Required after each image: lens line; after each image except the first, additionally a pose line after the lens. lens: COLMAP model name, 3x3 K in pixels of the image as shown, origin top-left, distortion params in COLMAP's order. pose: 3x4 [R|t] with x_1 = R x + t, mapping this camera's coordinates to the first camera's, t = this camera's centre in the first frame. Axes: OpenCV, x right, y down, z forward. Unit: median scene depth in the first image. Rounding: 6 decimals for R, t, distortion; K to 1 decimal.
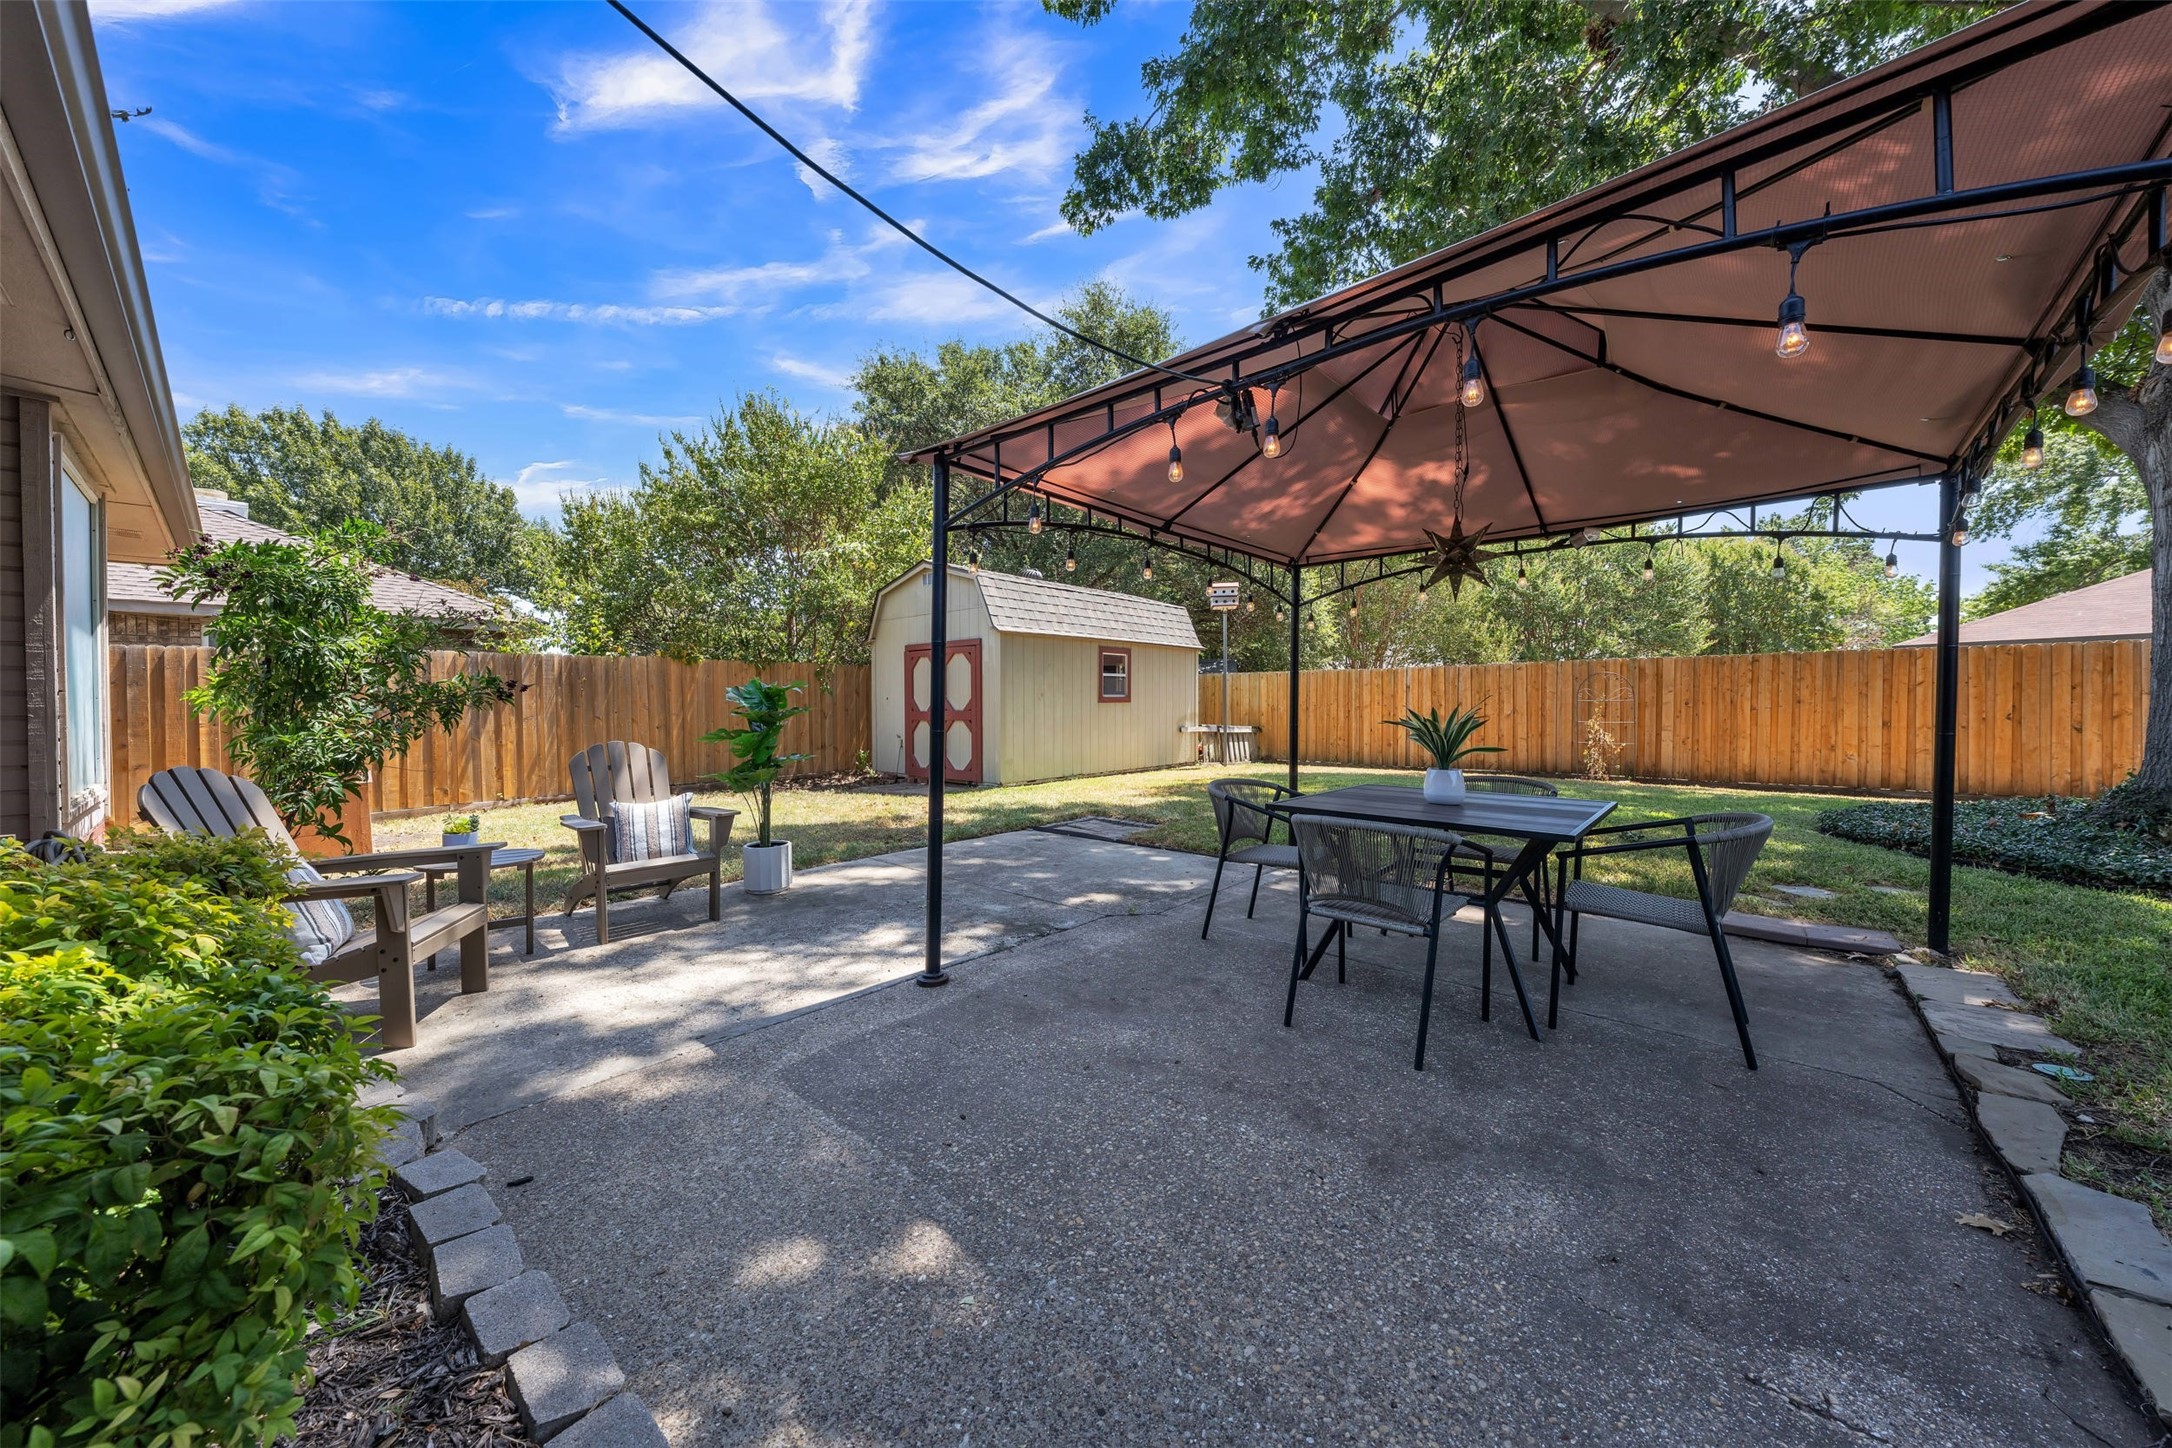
lens RADIAL K [[767.7, 0, 1086.0], [0, 767.7, 724.0], [0, 0, 1]] dist [-0.000479, -0.000073]
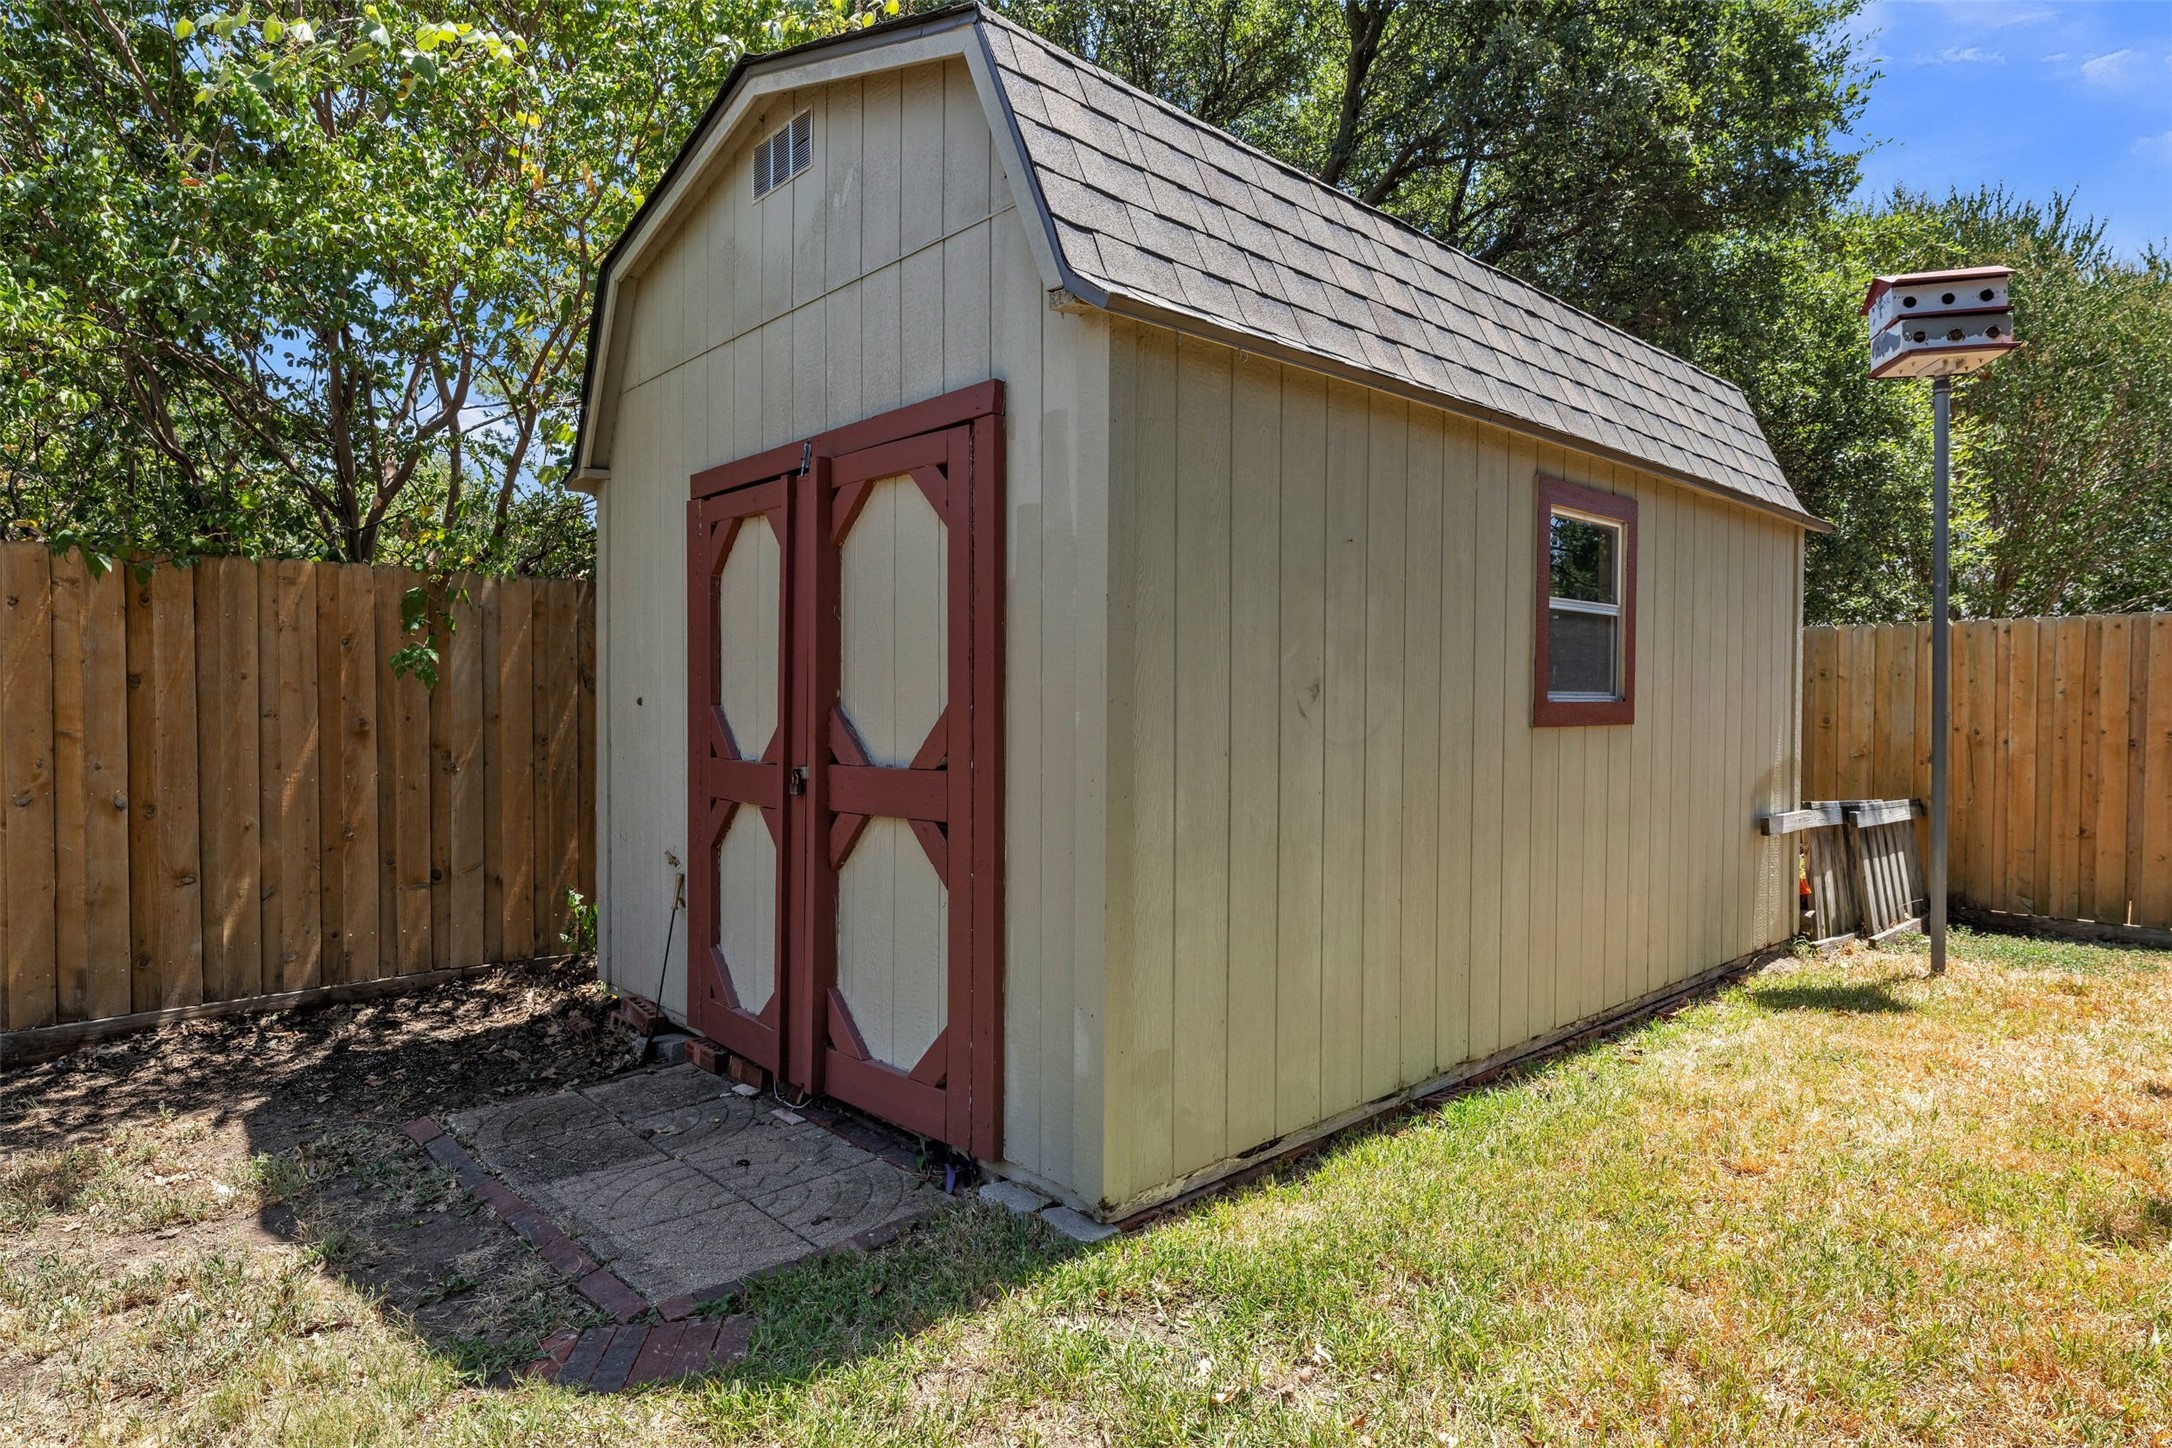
lens RADIAL K [[952.6, 0, 1086.0], [0, 952.6, 724.0], [0, 0, 1]] dist [-0.001856, -0.000901]
pose [[0.994796, 0.010901, -0.101305, -0.084316], [-0.011576, 0.999914, -0.006084, -0.025206], [0.101230, 0.007225, 0.994837, 0.705888]]
